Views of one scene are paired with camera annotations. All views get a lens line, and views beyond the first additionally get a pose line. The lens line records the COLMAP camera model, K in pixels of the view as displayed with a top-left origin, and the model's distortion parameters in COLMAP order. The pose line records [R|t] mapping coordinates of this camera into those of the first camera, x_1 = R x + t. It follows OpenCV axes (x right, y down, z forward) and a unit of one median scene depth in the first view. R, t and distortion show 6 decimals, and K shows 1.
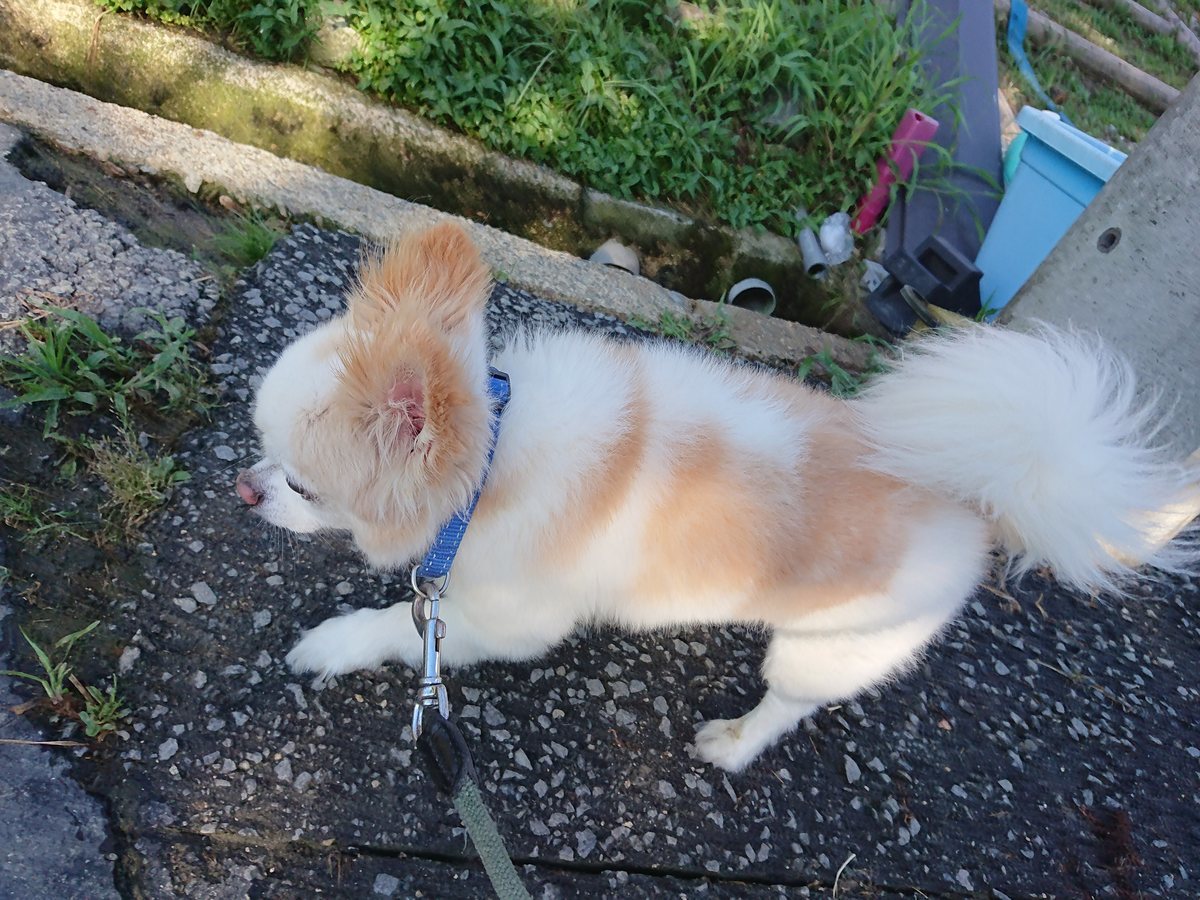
lens RADIAL K [[940.8, 0, 605.7], [0, 940.8, 443.7], [0, 0, 1]] dist [0.268788, -0.491757]
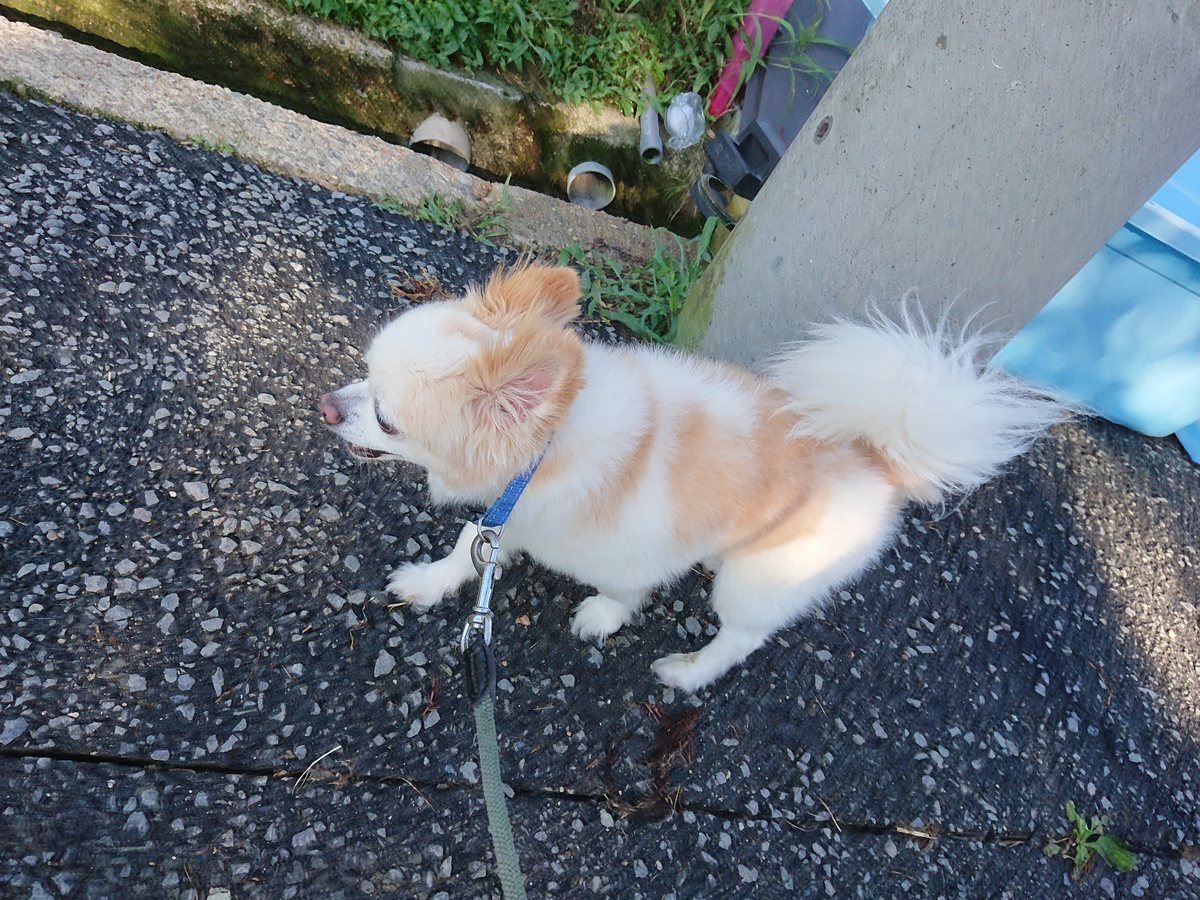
lens RADIAL K [[933.6, 0, 600.0], [0, 933.6, 450.0], [0, 0, 1]] dist [0.196454, -0.294481]
pose [[0.998884, 0.031433, -0.035243, 0.234852], [-0.026636, 0.991267, 0.129154, -0.010442], [0.038995, -0.128071, 0.990998, 0.022440]]
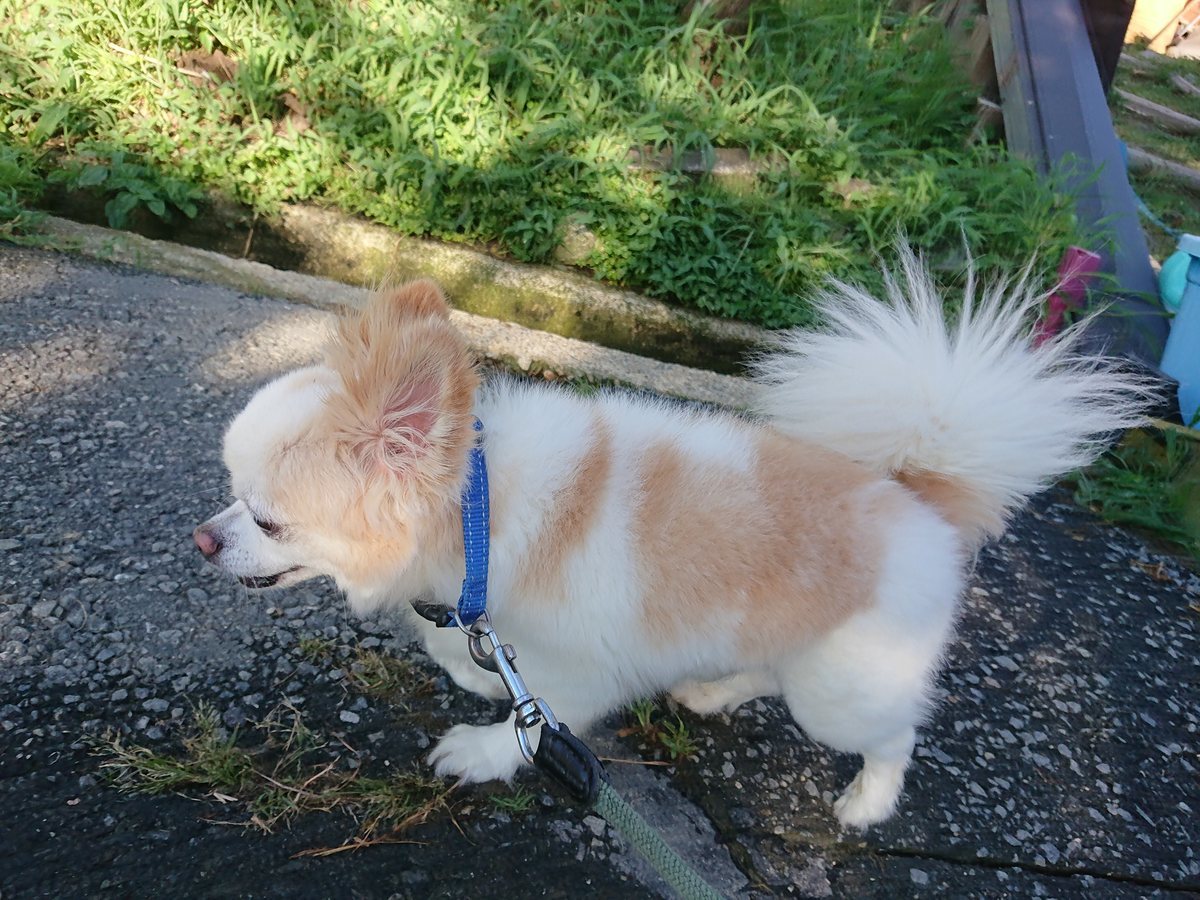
lens RADIAL K [[933.6, 0, 600.0], [0, 933.6, 450.0], [0, 0, 1]] dist [0.196454, -0.294481]
pose [[0.992702, -0.076960, -0.092847, -0.161227], [0.061767, 0.985720, -0.156653, 0.027286], [0.103577, 0.149775, 0.983280, -0.116064]]
